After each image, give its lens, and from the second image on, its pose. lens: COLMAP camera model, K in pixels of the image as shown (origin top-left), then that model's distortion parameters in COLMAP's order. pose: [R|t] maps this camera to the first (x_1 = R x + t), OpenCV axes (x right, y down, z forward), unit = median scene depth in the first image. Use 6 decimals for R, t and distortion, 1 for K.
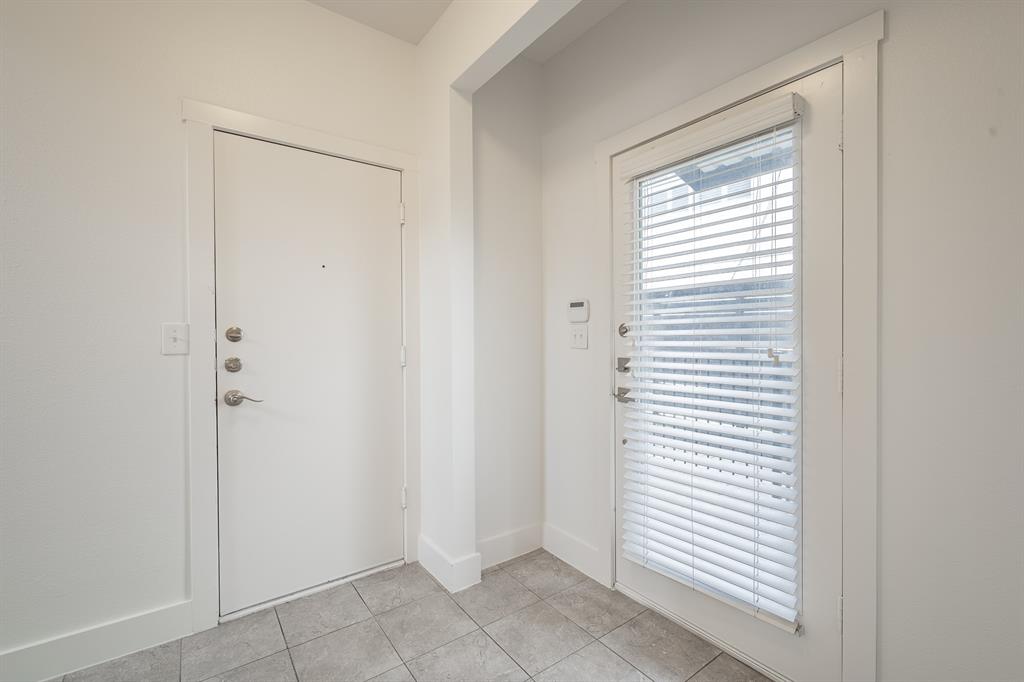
lens RADIAL K [[447.6, 0, 511.7], [0, 447.6, 339.7], [0, 0, 1]] dist [0.003619, 0.000121]
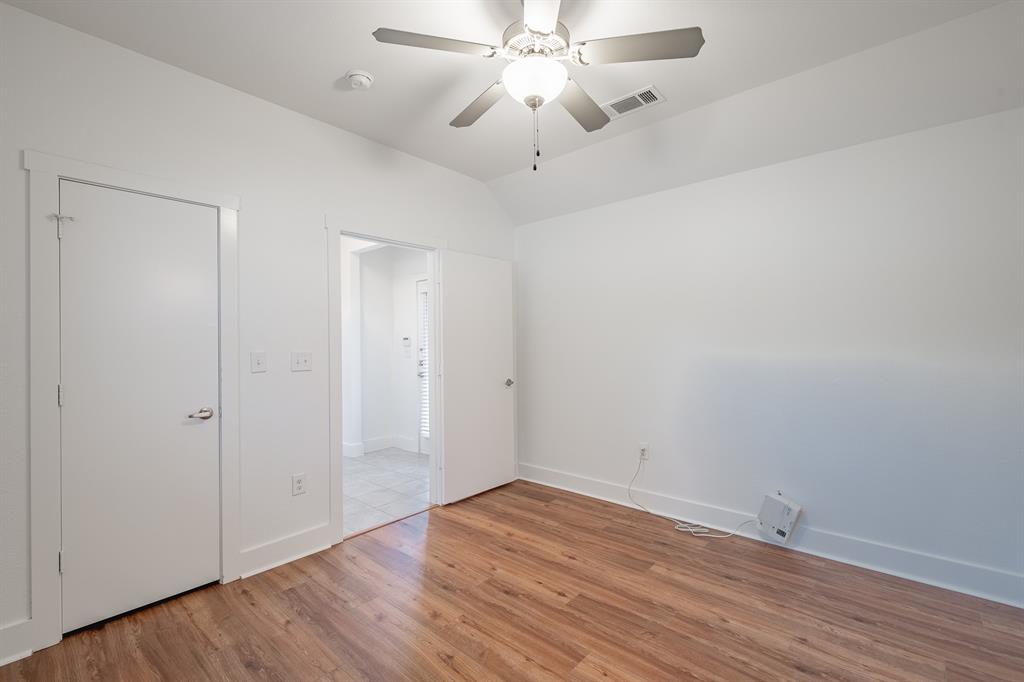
lens RADIAL K [[447.6, 0, 511.0], [0, 447.6, 343.3], [0, 0, 1]] dist [0.003619, 0.000121]
pose [[0.959612, -0.000840, 0.281327, 0.014042], [0.003152, 0.999965, -0.007765, -0.036497], [-0.281310, 0.008338, 0.959581, -1.550456]]
